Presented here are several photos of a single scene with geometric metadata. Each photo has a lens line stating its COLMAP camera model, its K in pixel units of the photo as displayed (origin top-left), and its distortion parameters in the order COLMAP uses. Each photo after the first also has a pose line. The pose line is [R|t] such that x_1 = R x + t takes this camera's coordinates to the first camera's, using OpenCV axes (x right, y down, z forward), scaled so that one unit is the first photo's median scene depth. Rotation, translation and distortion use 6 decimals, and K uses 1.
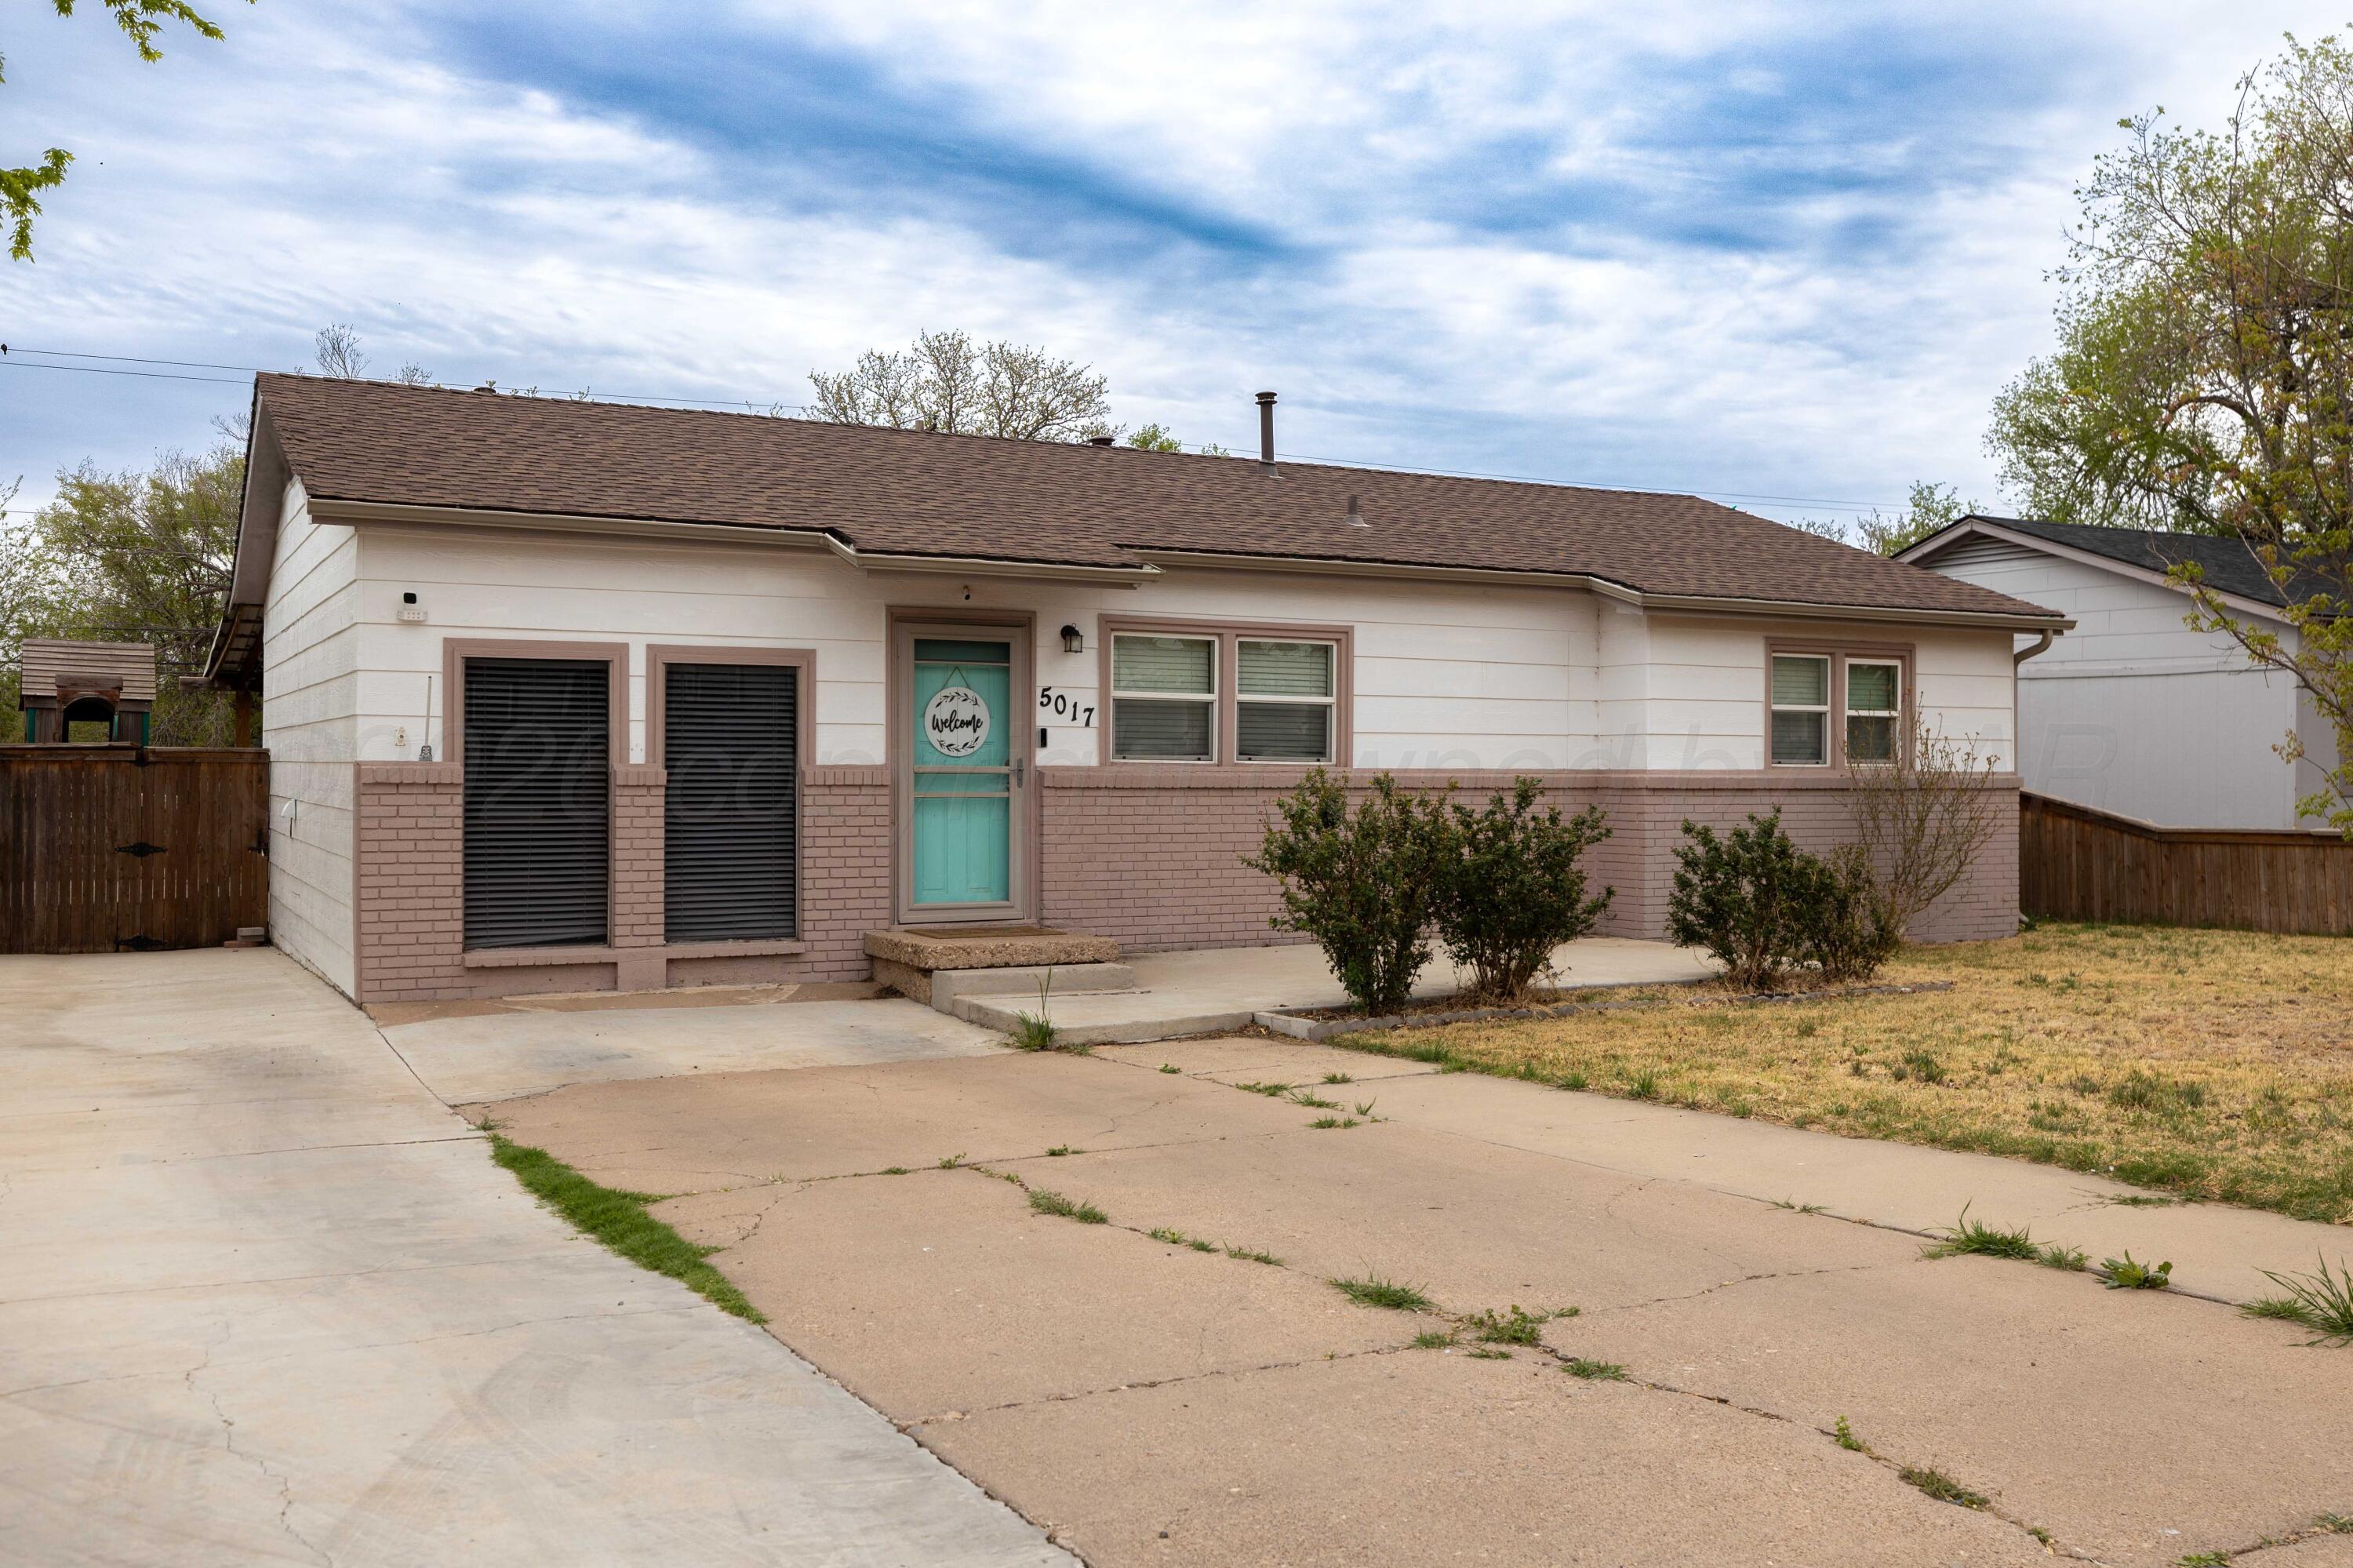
lens RADIAL K [[2020.6, 0, 1181.7], [0, 2020.6, 795.6], [0, 0, 1]] dist [-0.043566, 0.074328]
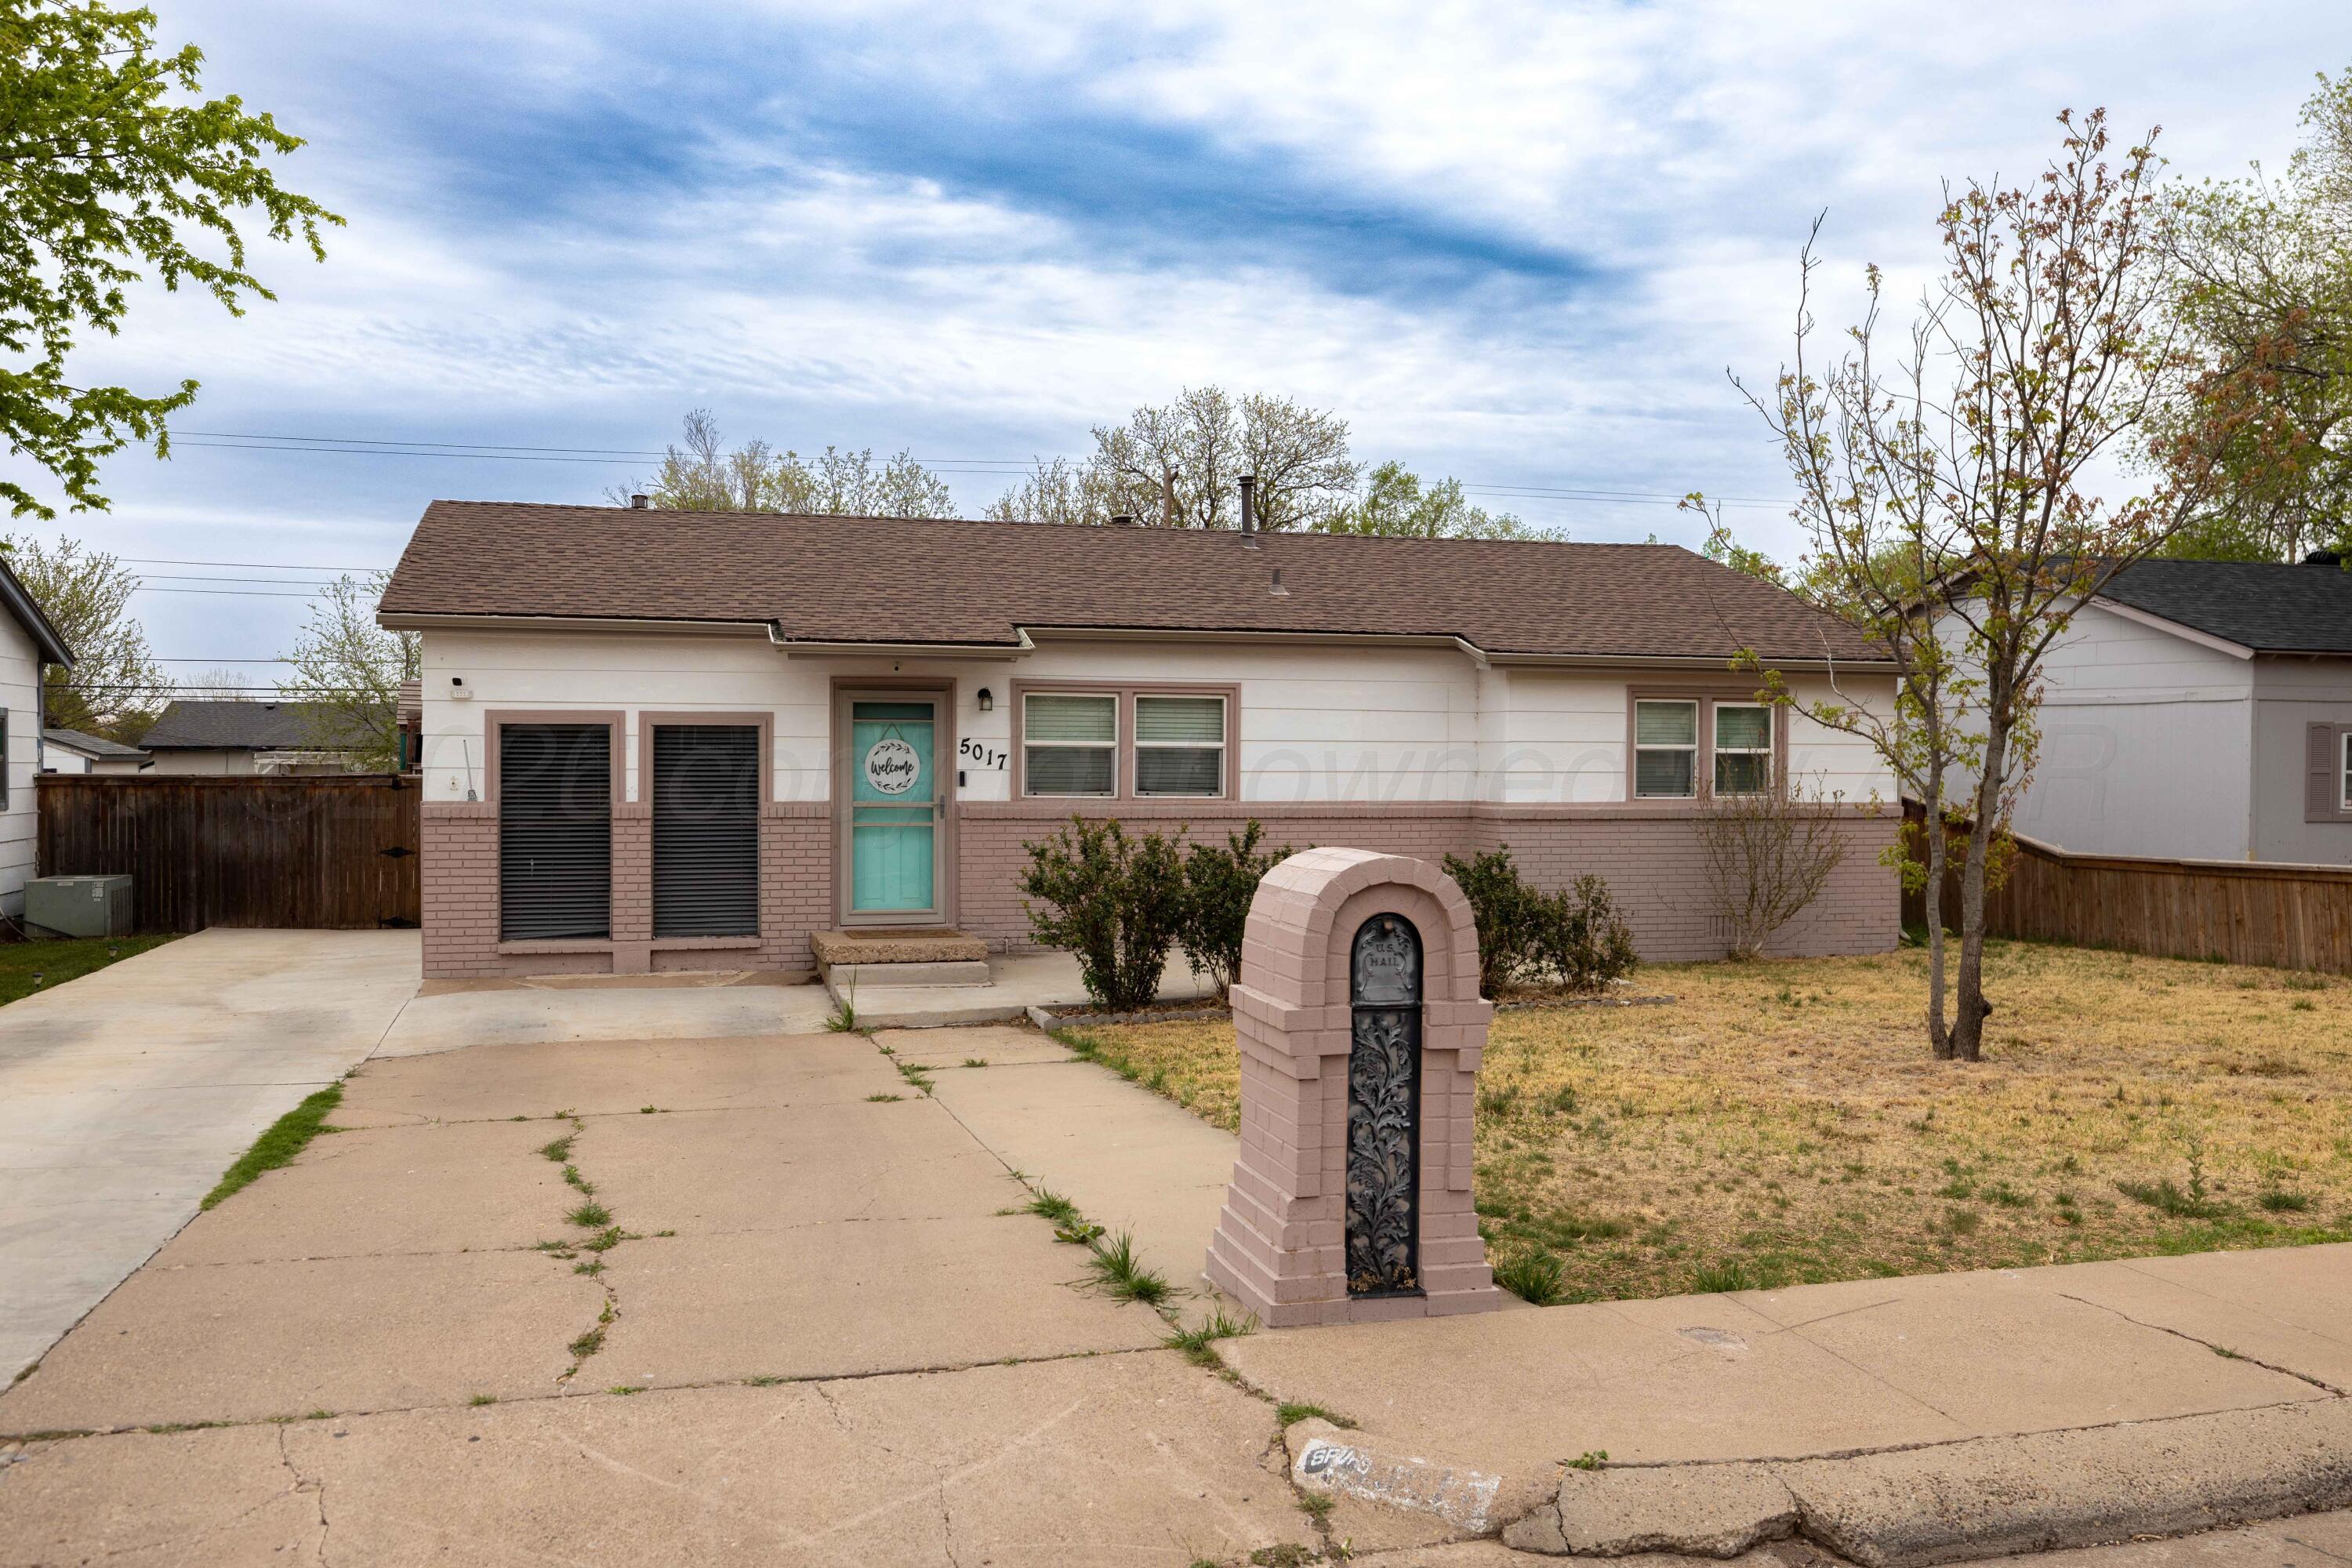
lens RADIAL K [[1880.4, 0, 1179.5], [0, 1880.4, 779.0], [0, 0, 1]] dist [0.012889, -0.015757]
pose [[0.971597, 0.003495, -0.236616, 0.288020], [-0.002290, 0.999983, 0.005367, -0.029799], [0.236631, -0.004672, 0.971588, -0.089449]]
